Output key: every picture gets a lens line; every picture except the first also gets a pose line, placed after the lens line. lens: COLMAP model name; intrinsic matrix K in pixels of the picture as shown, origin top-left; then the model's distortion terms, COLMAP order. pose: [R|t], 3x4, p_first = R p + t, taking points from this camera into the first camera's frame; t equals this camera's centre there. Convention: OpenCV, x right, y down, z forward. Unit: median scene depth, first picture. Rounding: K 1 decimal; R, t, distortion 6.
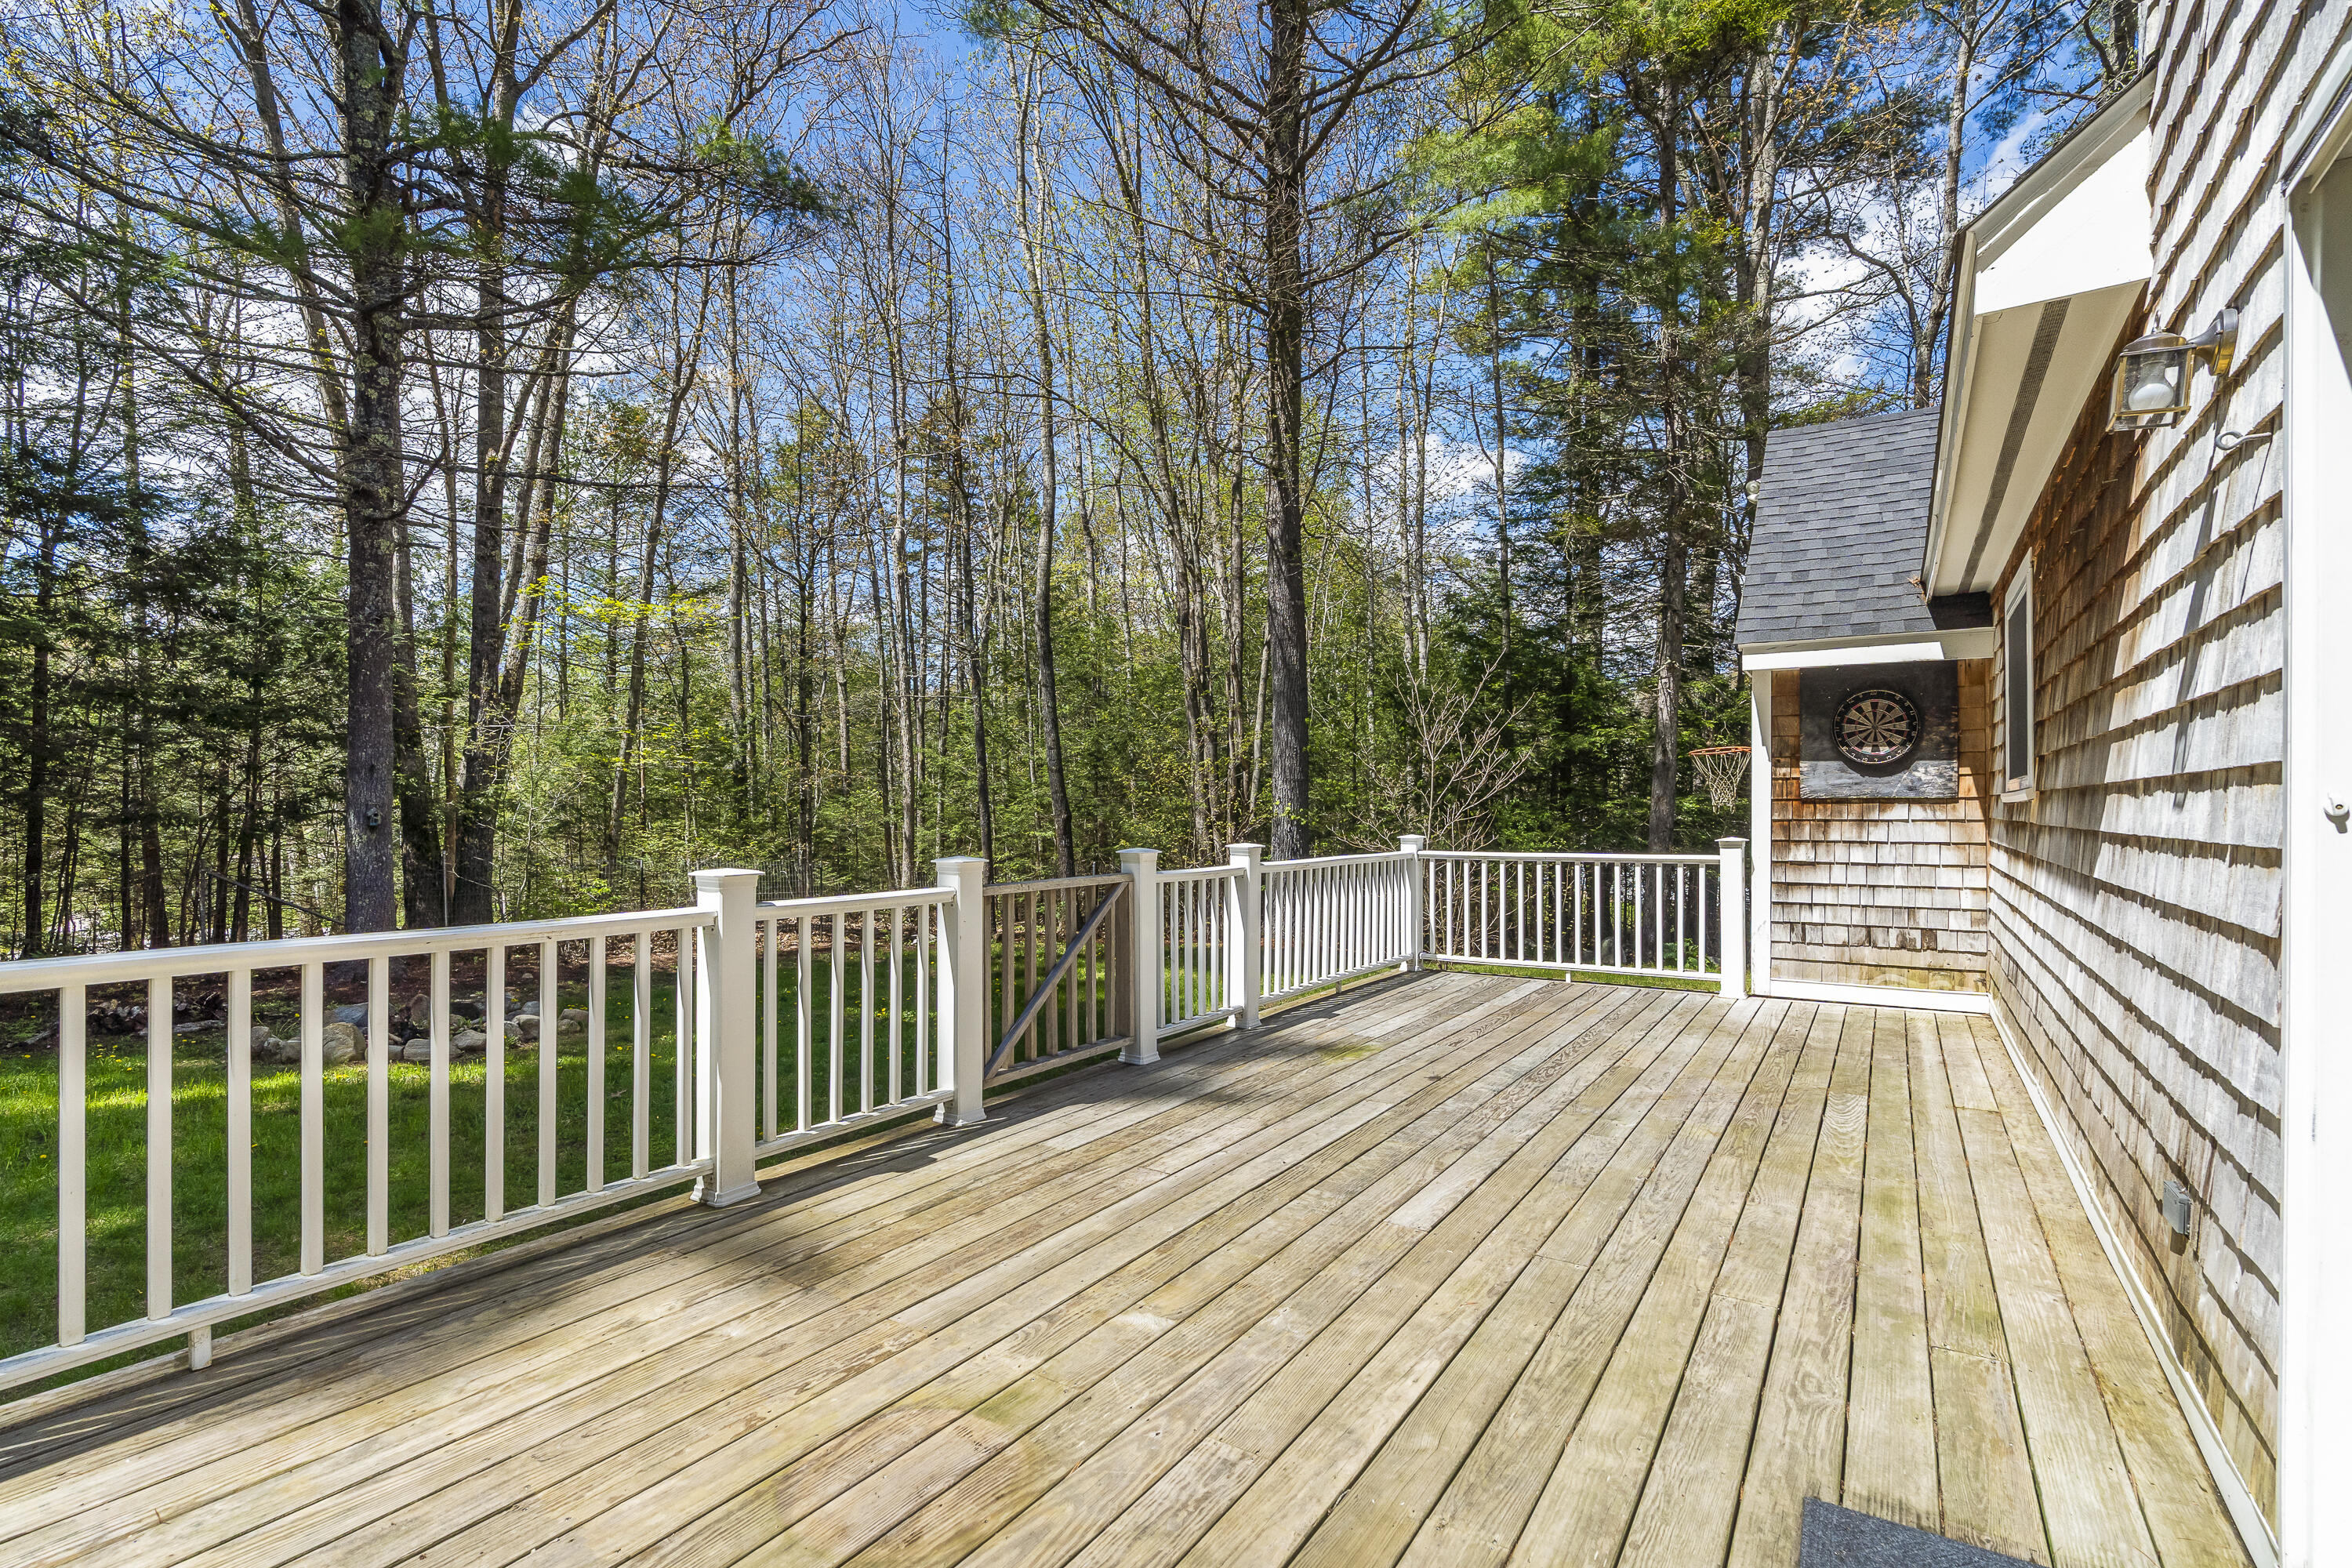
lens RADIAL K [[1076.5, 0, 1199.0], [0, 1076.5, 802.8], [0, 0, 1]] dist [-0.008853, 0.002462]
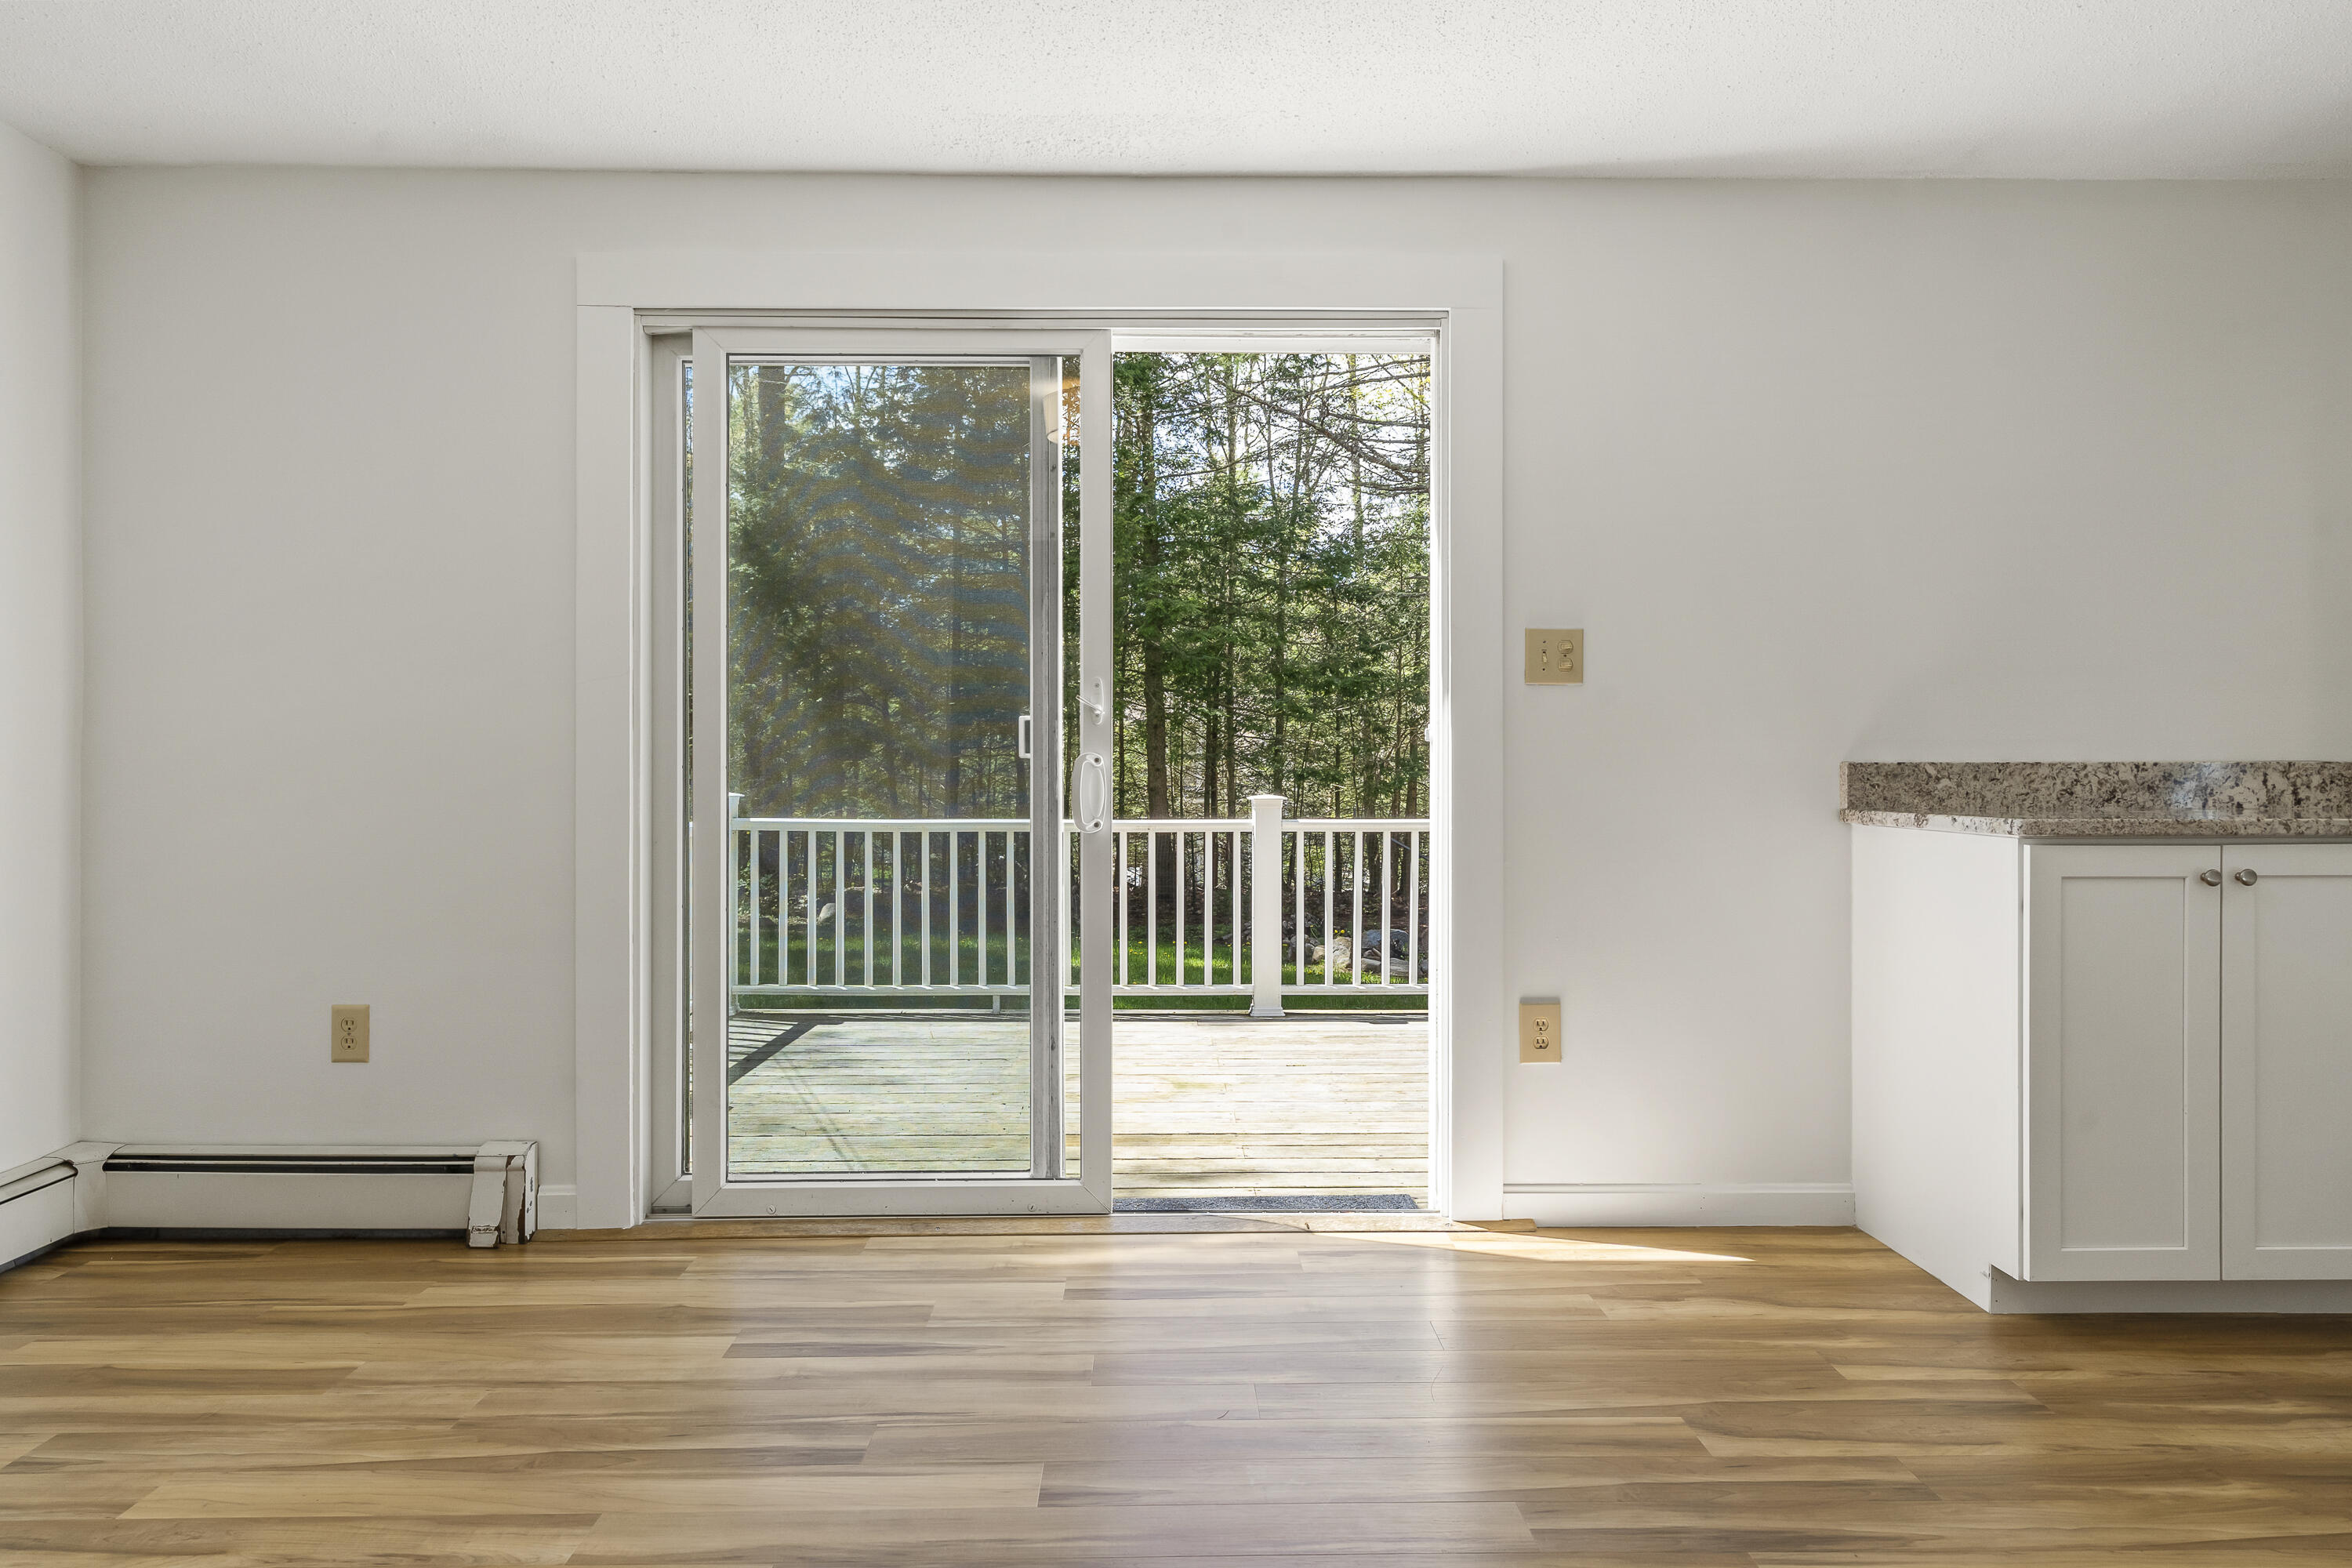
lens RADIAL K [[1431.2, 0, 1176.2], [0, 1431.2, 791.2], [0, 0, 1]] dist [0.000637, -0.000635]
pose [[0.566040, 0.010118, -0.824315, 0.895562], [0.007528, 0.999820, 0.017441, 0.015748], [0.824343, -0.016078, 0.565862, -0.179333]]
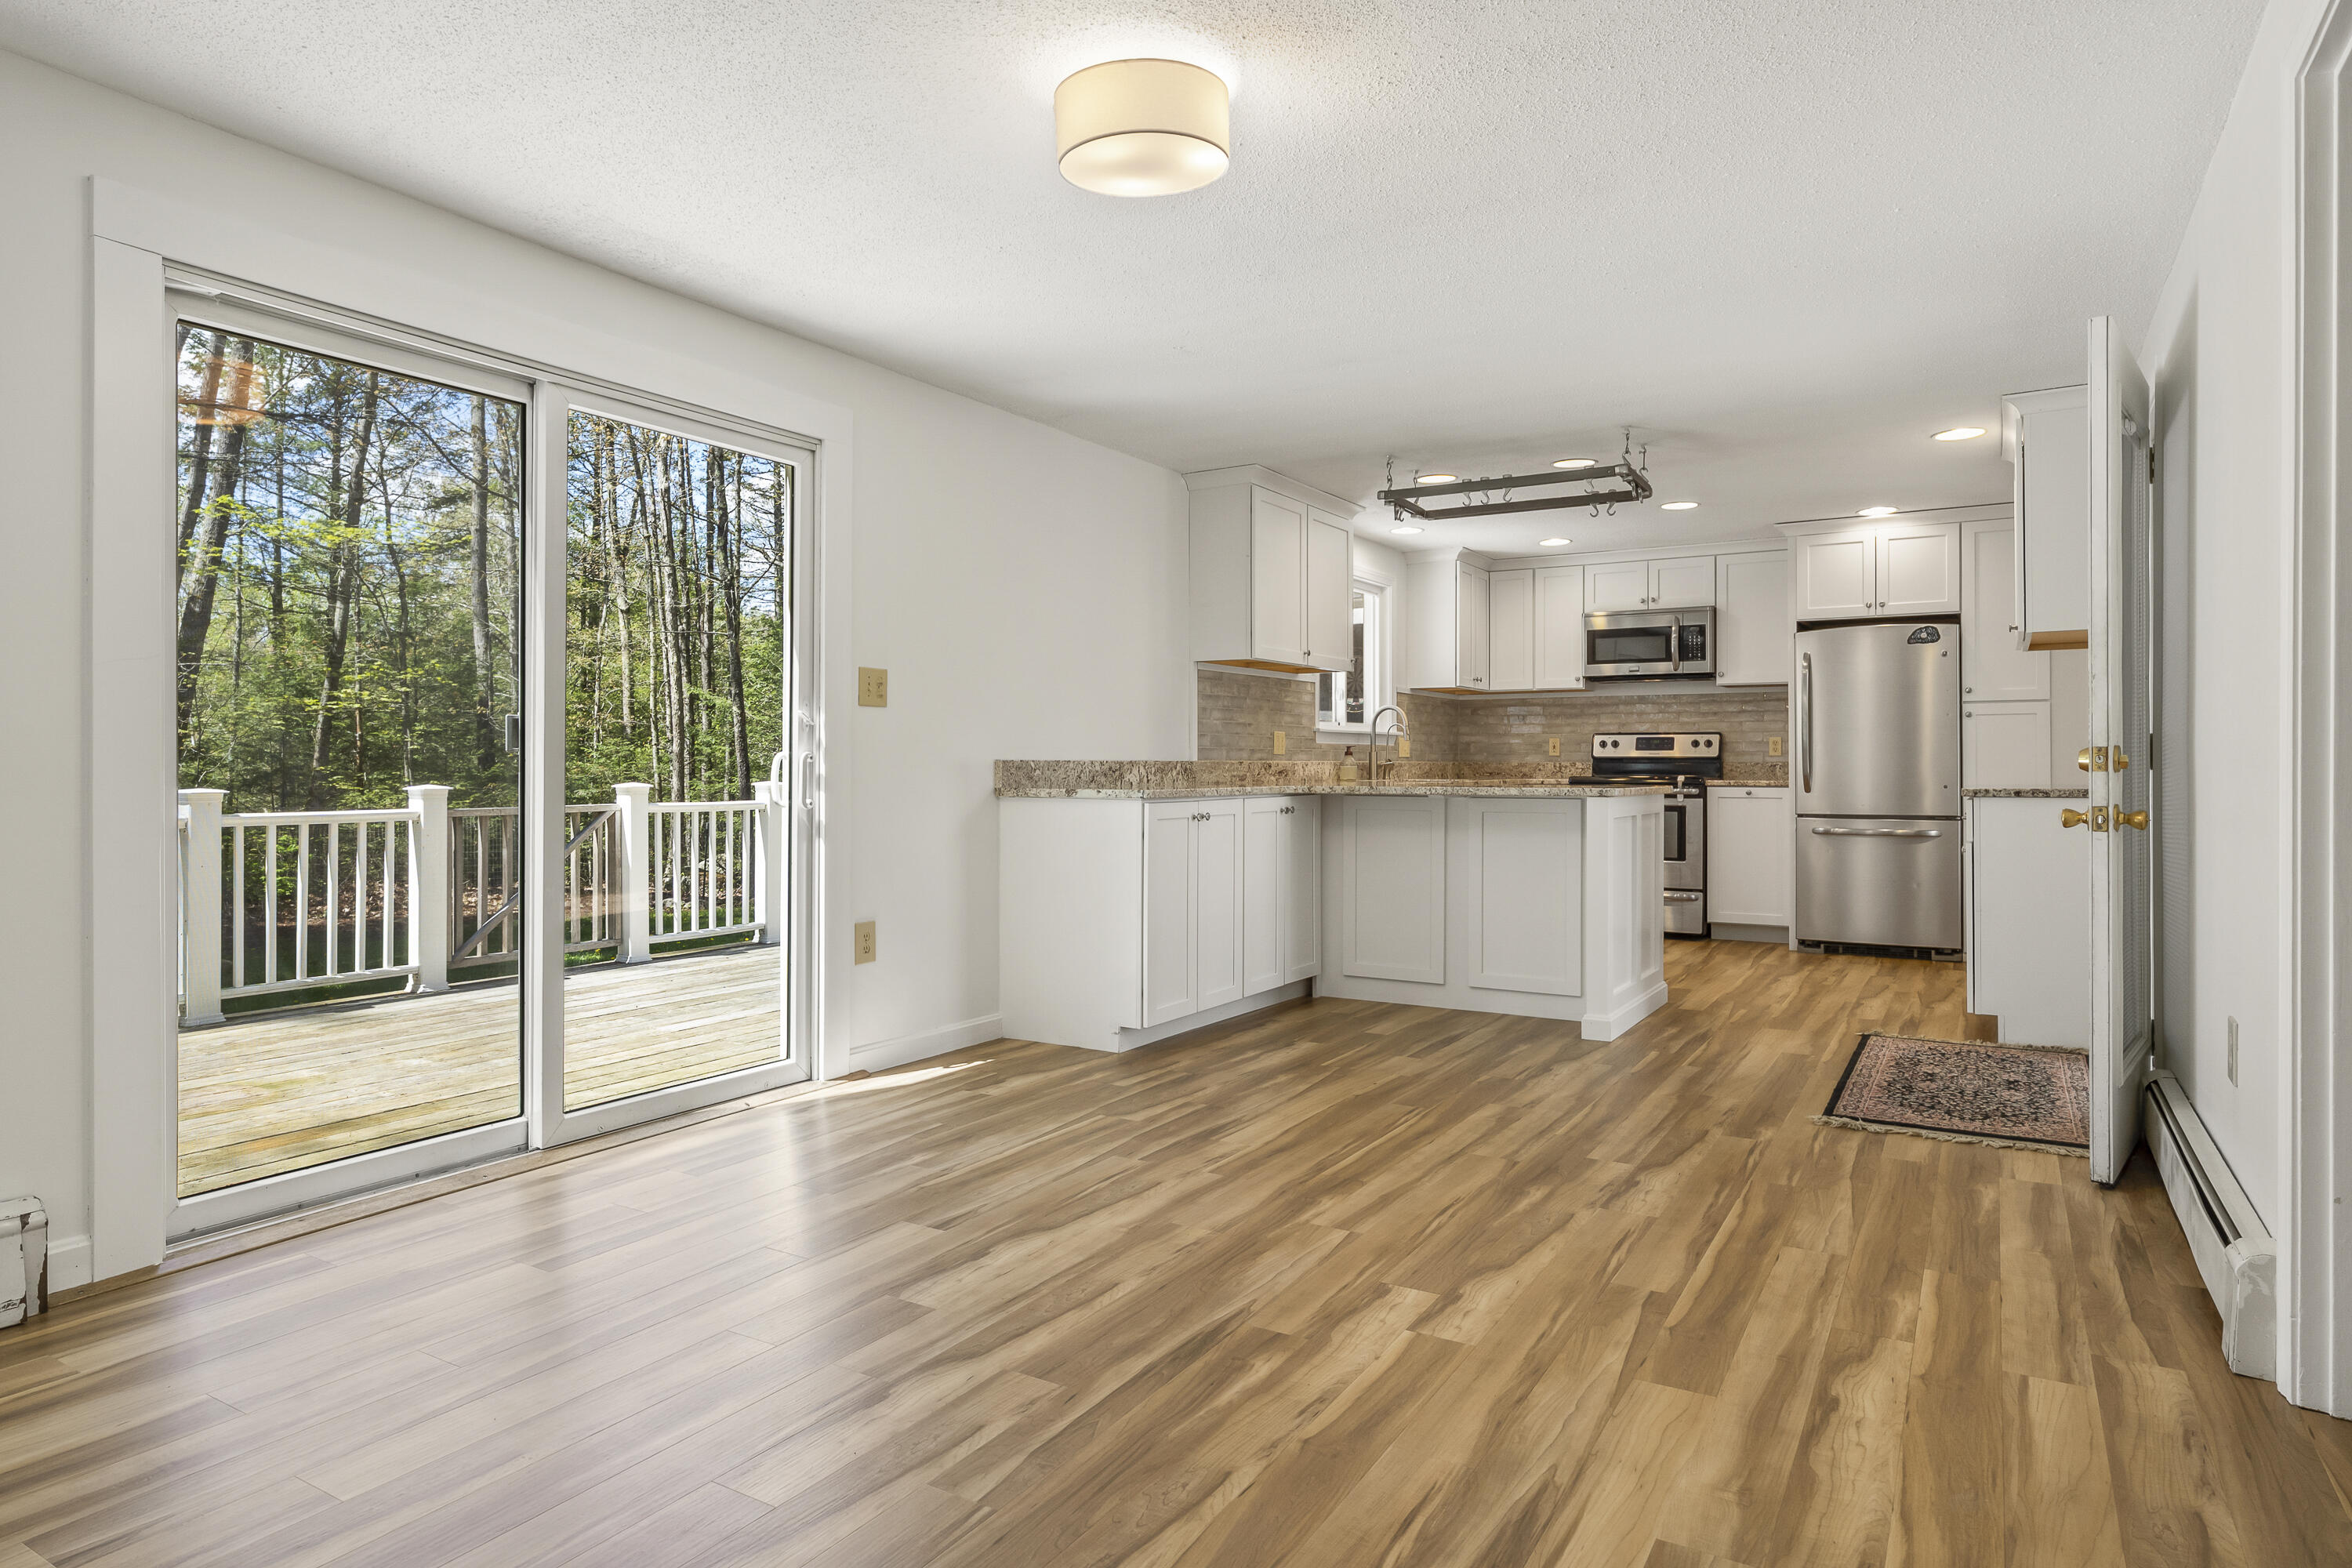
lens RADIAL K [[1334.0, 0, 1161.6], [0, 1334.0, 771.7], [0, 0, 1]] dist [-0.002266, -0.000125]
pose [[0.999385, 0.001520, 0.035027, 0.595637], [-0.001952, 0.999922, 0.012305, 0.012244], [-0.035006, -0.012366, 0.999311, -0.612122]]
